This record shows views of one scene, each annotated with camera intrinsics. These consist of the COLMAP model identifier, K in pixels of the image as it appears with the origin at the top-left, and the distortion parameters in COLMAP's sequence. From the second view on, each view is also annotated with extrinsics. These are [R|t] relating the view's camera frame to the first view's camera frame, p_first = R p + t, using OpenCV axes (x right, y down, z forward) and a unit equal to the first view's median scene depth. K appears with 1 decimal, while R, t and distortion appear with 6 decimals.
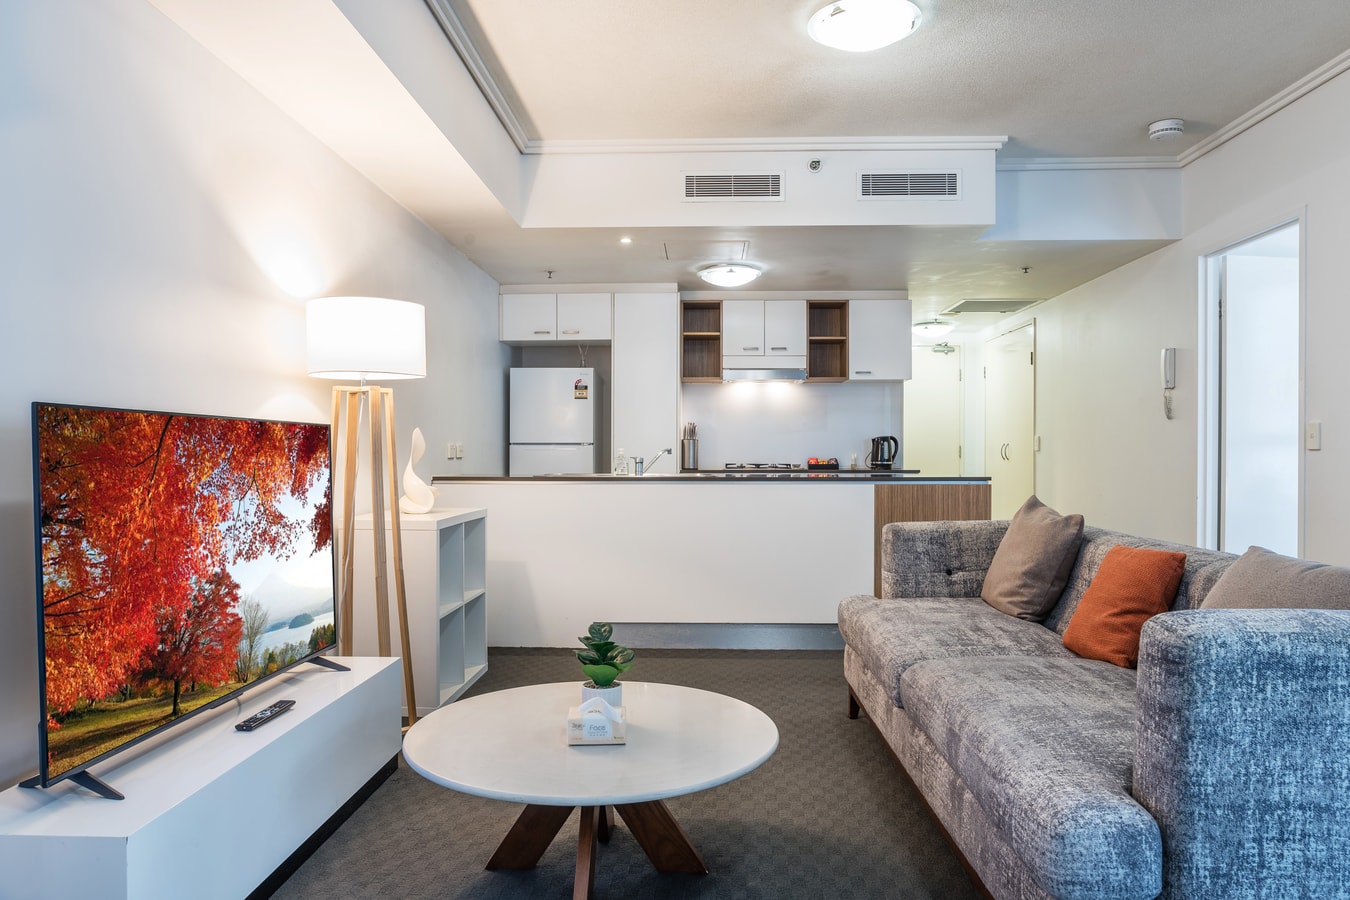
lens RADIAL K [[896.9, 0, 677.1], [0, 896.9, 452.4], [0, 0, 1]] dist [-0.006987, -0.000985]
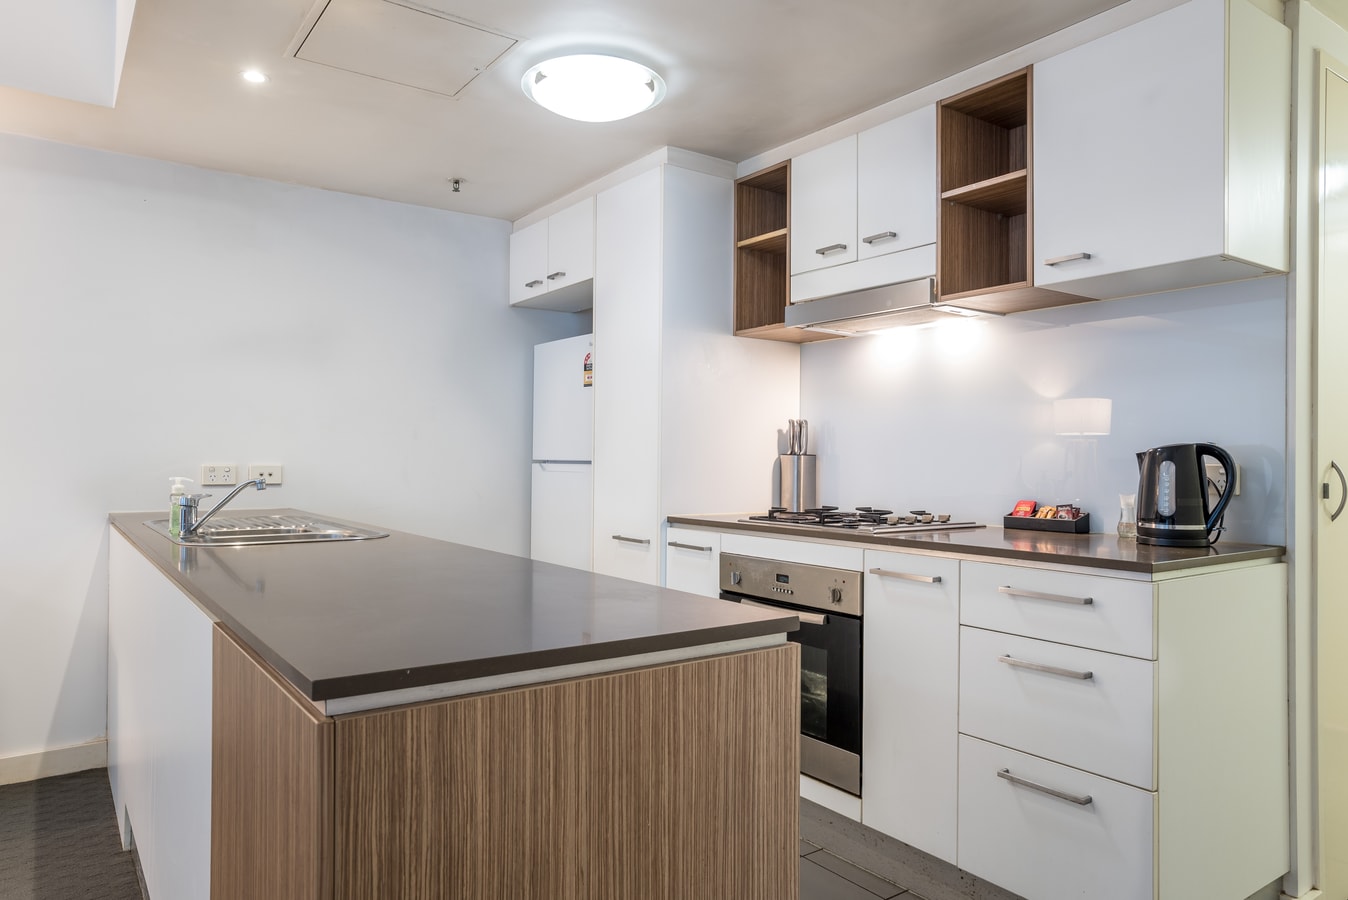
lens RADIAL K [[895.6, 0, 673.7], [0, 895.6, 449.9], [0, 0, 1]] dist [-0.006987, -0.000985]
pose [[0.608445, -0.005006, -0.793580, 0.380965], [-0.009794, 0.999857, -0.013816, -0.009630], [0.793536, 0.016179, 0.608309, 0.661163]]
